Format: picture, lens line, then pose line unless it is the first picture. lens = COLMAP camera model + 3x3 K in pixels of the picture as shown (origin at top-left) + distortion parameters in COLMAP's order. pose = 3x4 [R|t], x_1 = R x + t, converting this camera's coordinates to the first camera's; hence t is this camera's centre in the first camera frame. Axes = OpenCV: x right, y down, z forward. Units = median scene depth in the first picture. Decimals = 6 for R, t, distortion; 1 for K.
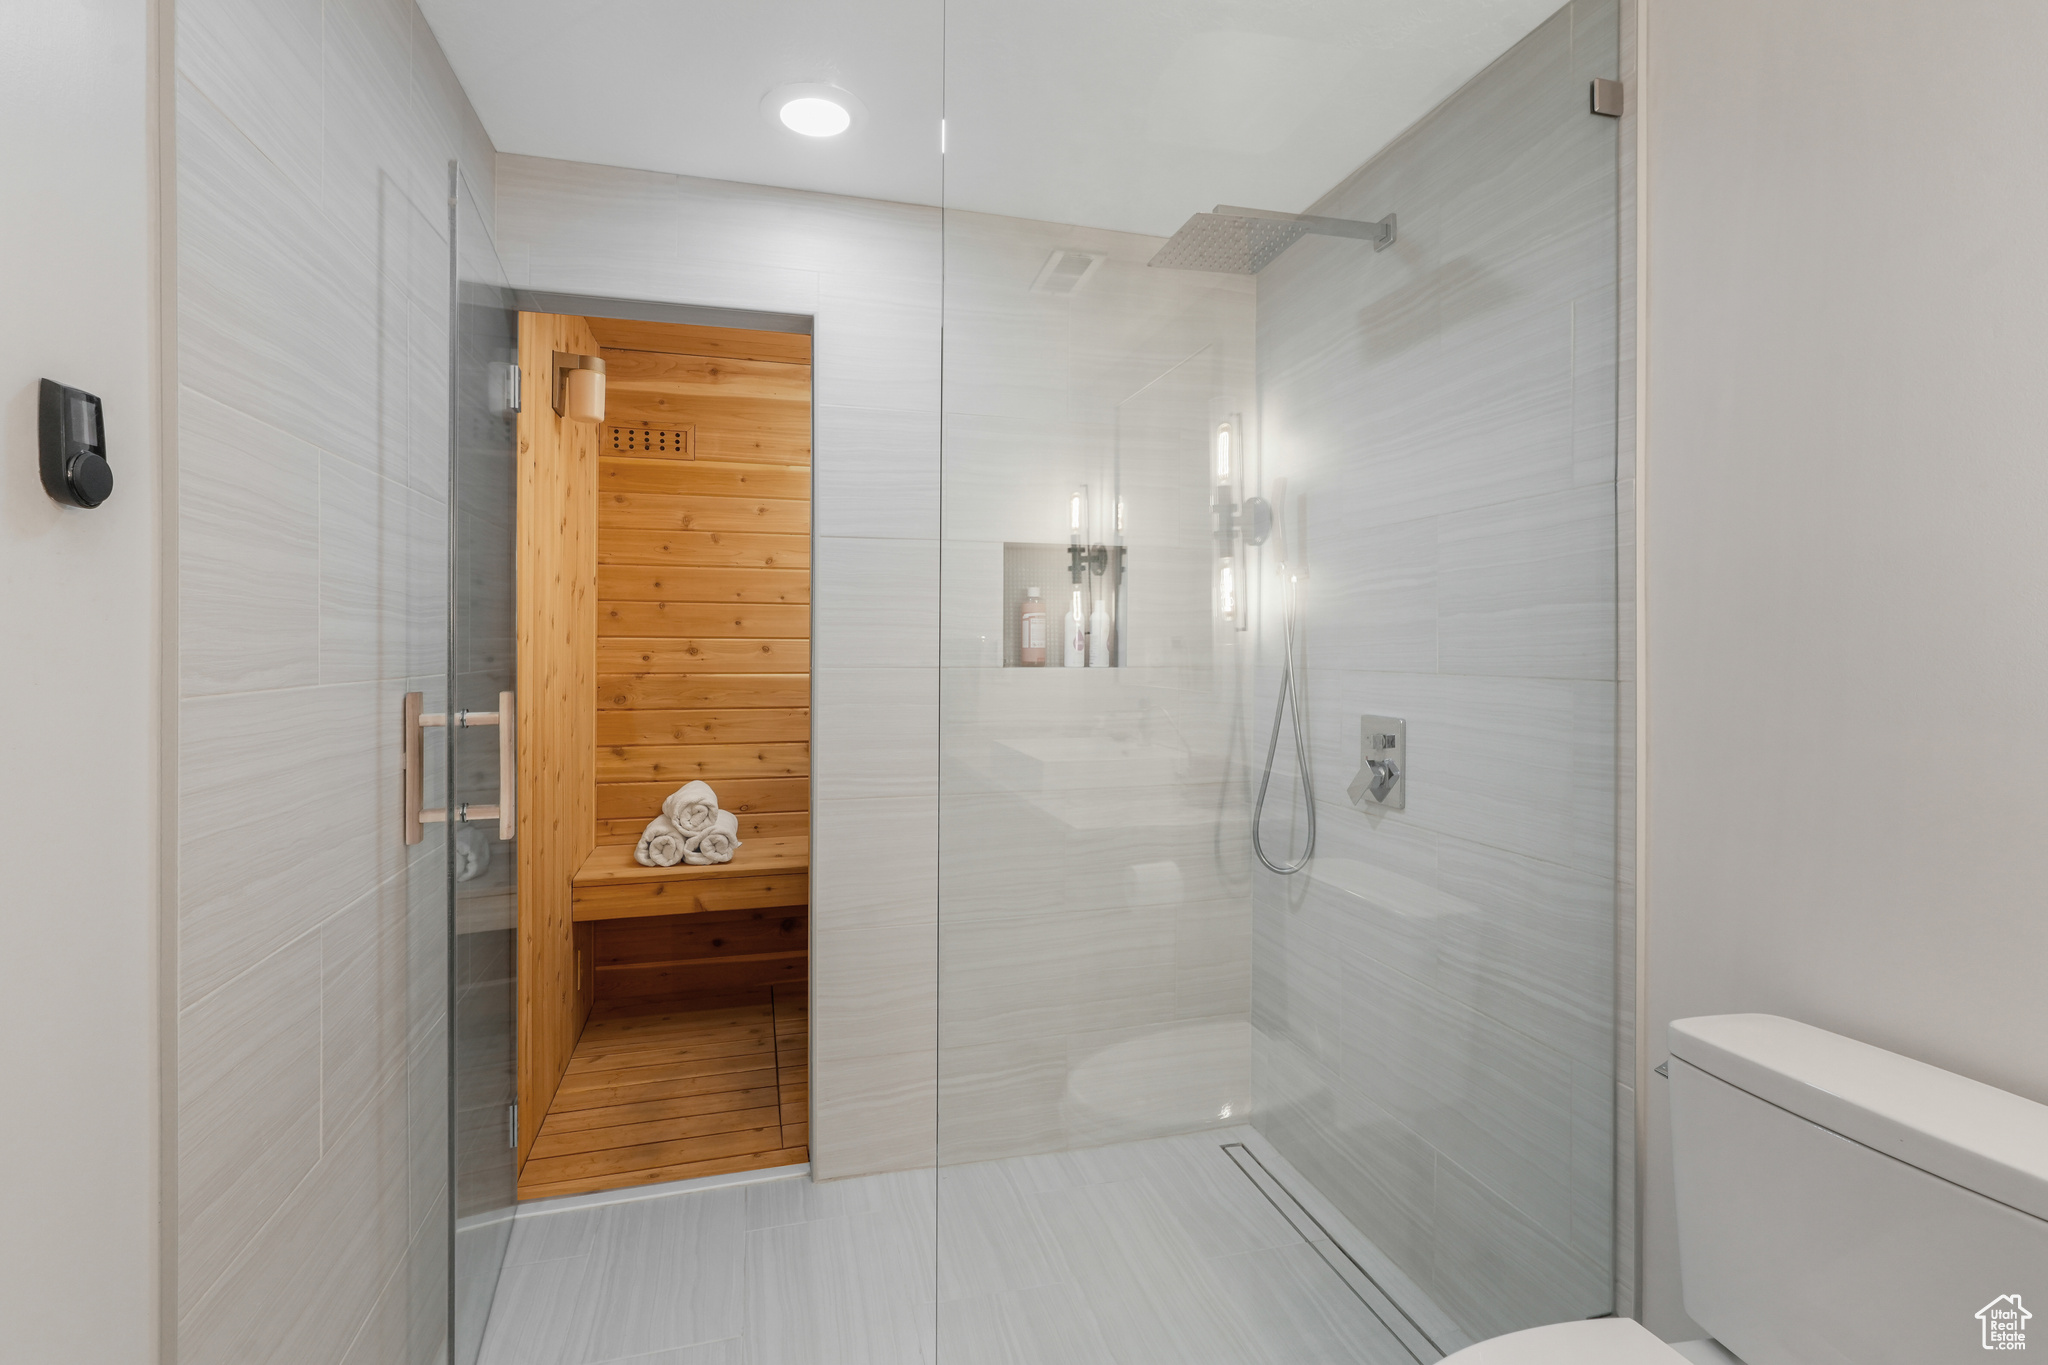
lens RADIAL K [[907.8, 0, 1029.2], [0, 907.8, 652.6], [0, 0, 1]] dist [-0.011031, -0.000099]
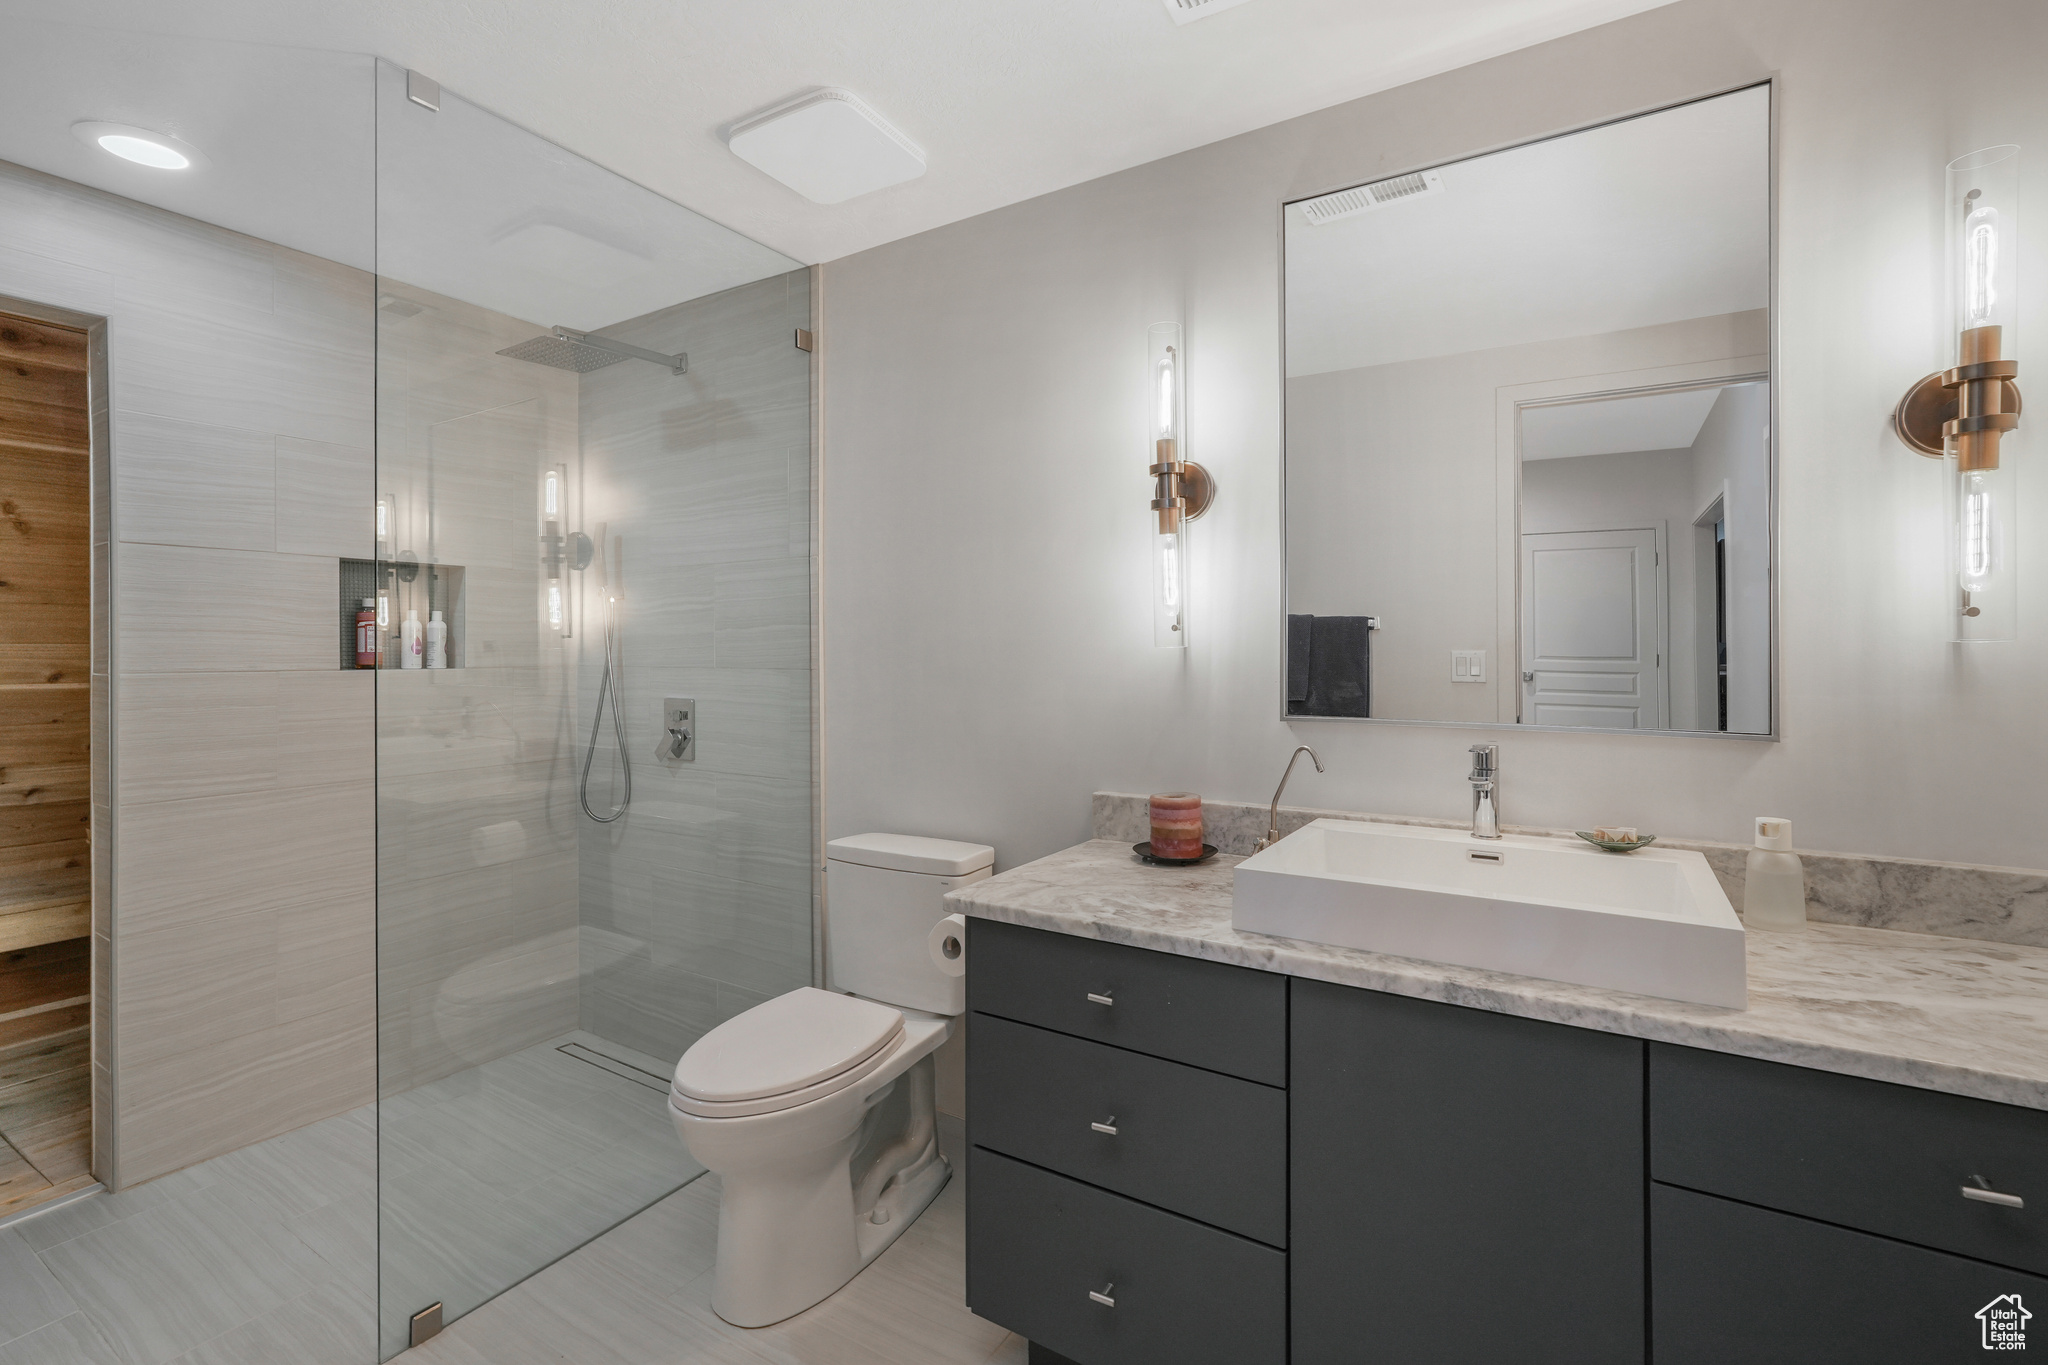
lens RADIAL K [[907.8, 0, 1029.2], [0, 907.8, 652.6], [0, 0, 1]] dist [-0.011031, -0.000099]
pose [[0.740519, -0.006890, 0.672000, -0.146280], [0.007097, 0.999972, 0.002432, -0.002072], [-0.671998, 0.002969, 0.740547, -0.389477]]
